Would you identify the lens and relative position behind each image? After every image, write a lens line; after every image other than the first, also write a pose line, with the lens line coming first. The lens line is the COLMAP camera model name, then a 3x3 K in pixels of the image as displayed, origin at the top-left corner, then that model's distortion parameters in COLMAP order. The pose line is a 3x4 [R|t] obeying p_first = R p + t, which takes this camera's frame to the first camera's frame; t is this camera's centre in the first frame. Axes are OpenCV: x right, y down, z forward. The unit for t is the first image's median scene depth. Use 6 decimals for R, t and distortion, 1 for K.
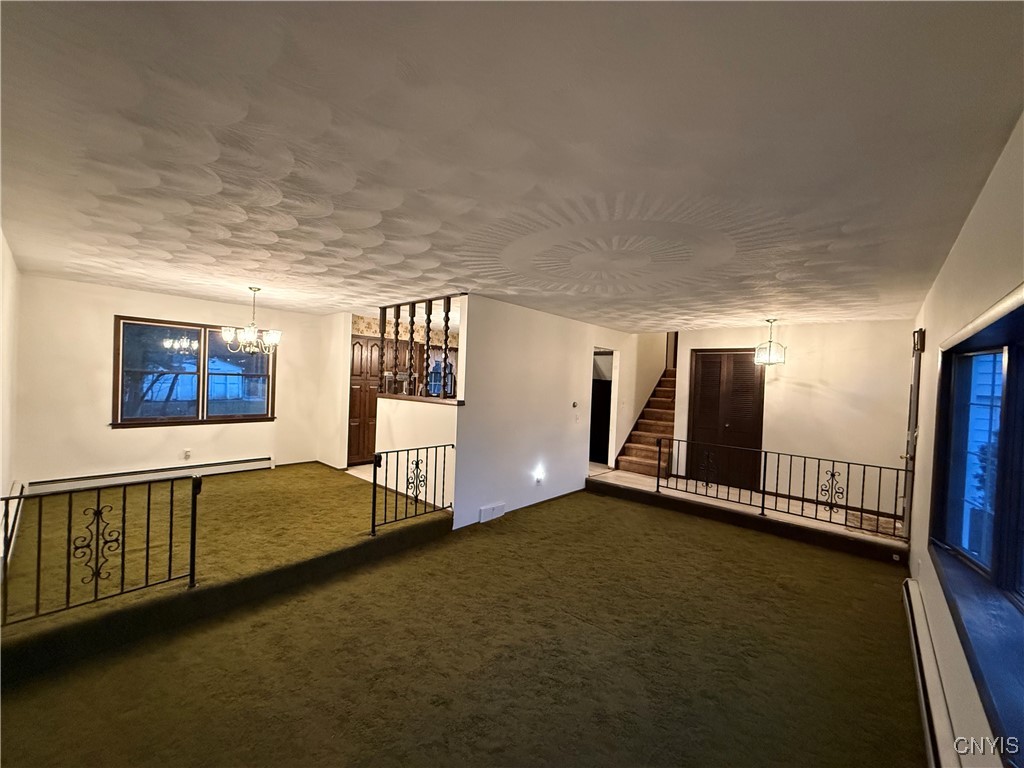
lens RADIAL K [[406.9, 0, 508.6], [0, 406.9, 386.7], [0, 0, 1]] dist [-0.000424, 0.000135]
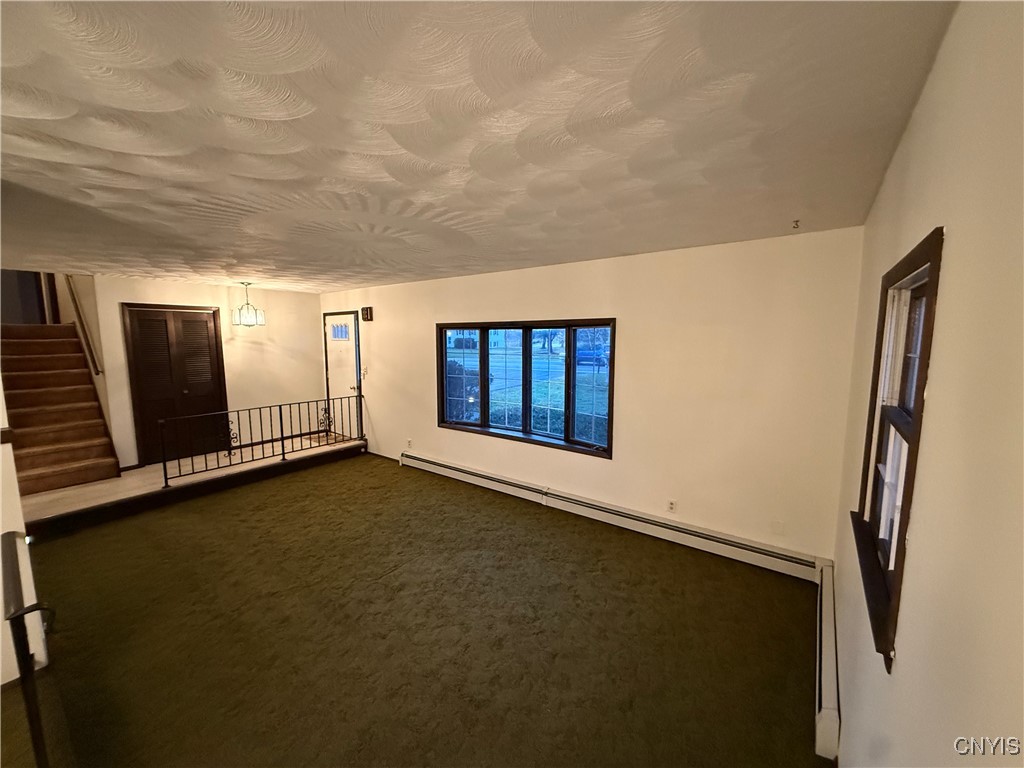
lens RADIAL K [[406.9, 0, 508.6], [0, 406.9, 386.7], [0, 0, 1]] dist [-0.000424, 0.000135]
pose [[-0.082200, -0.159666, 0.983743, -0.486743], [0.019799, 0.986627, 0.161789, -0.057170], [-0.996419, 0.032776, -0.077940, 0.421207]]
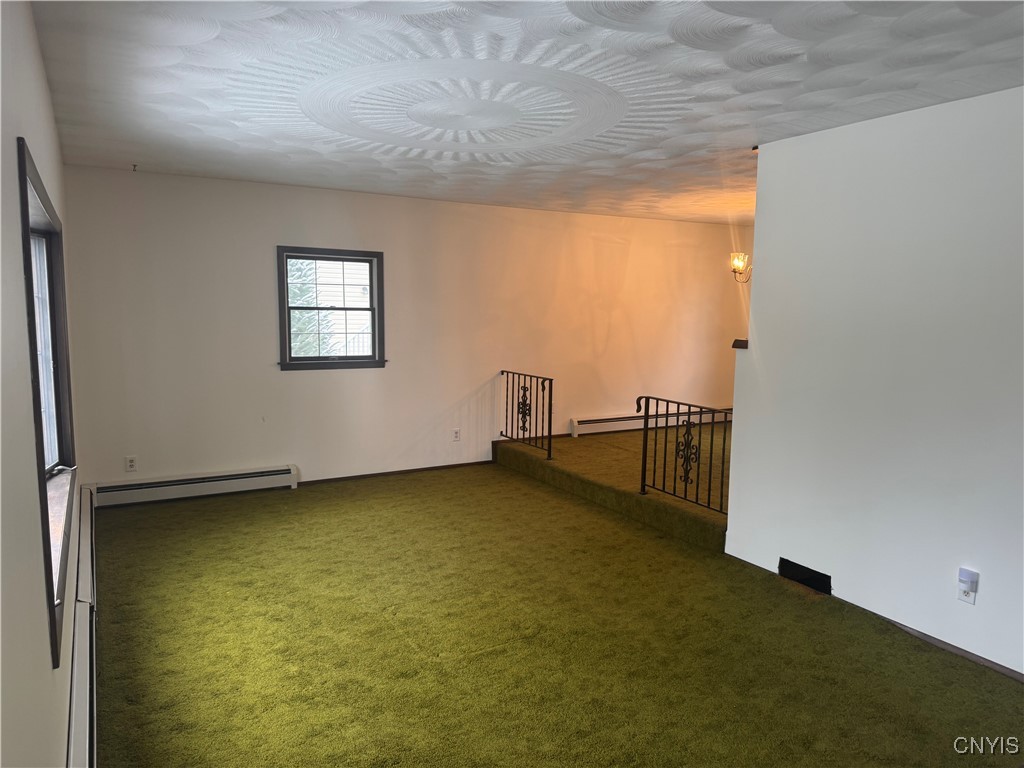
lens RADIAL K [[720.2, 0, 514.4], [0, 720.2, 386.6], [0, 0, 1]] dist [0.169332, -0.359169]
pose [[-0.301973, 0.066550, -0.950991, 0.794608], [-0.041681, 0.995685, 0.082912, 0.026957], [0.952405, 0.064676, -0.297896, 0.832084]]
